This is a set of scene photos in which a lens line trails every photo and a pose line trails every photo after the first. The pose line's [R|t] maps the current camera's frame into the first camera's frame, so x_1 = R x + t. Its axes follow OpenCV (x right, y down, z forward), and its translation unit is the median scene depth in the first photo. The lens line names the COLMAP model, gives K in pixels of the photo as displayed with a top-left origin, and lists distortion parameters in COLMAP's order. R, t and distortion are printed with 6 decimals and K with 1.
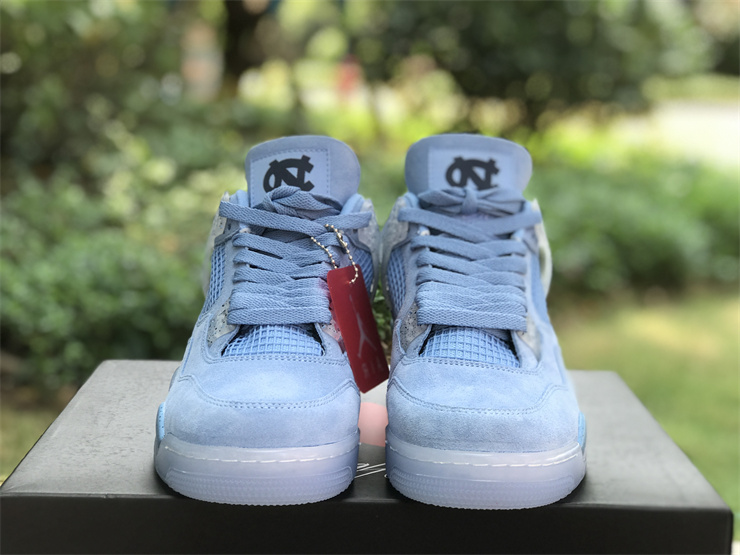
lens RADIAL K [[1242.0, 0, 370.5], [0, 1242.0, 276.4], [0, 0, 1]] dist [0.033594, 0.000000]
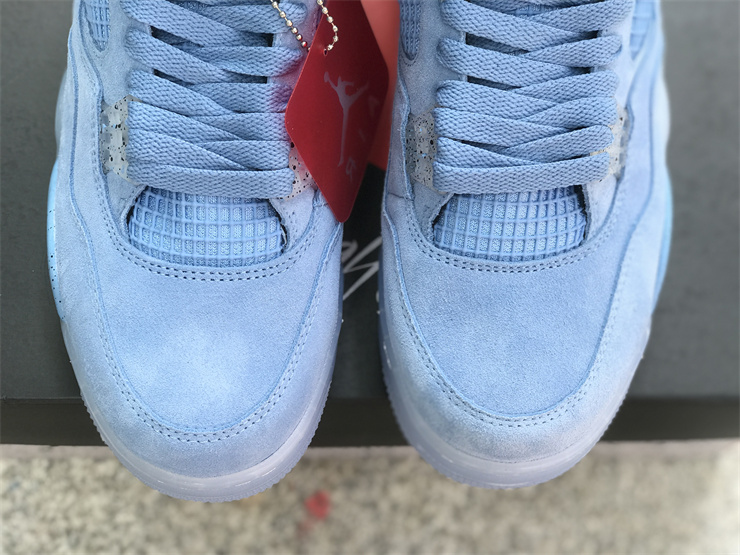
lens RADIAL K [[1242.0, 0, 367.6], [0, 1242.0, 276.6], [0, 0, 1]] dist [0.033594, 0.000000]
pose [[0.999909, 0.013371, -0.001923, 0.006745], [-0.004781, 0.483408, 0.875382, -0.485300], [0.012635, -0.875293, 0.483428, 0.658609]]
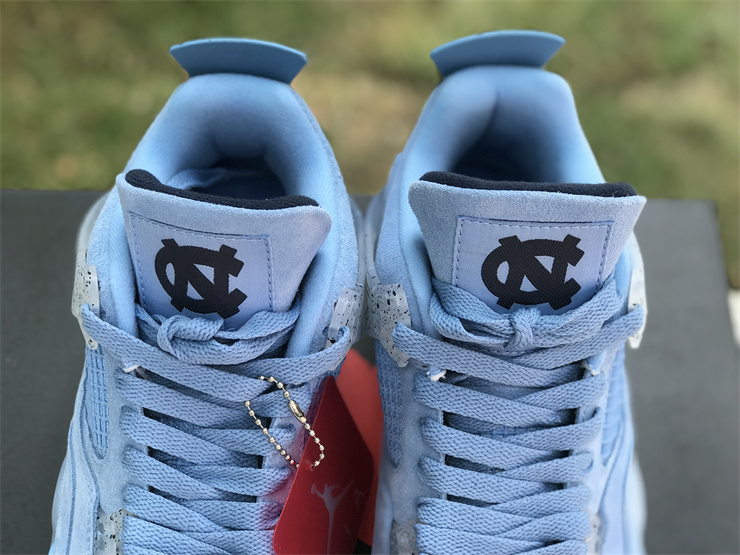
lens RADIAL K [[1242.0, 0, 371.6], [0, 1242.0, 277.8], [0, 0, 1]] dist [0.033594, 0.000000]
pose [[0.999838, 0.017509, 0.004213, 0.009635], [-0.014149, 0.619041, 0.785231, -0.572831], [0.011141, -0.785164, 0.619188, 0.730222]]
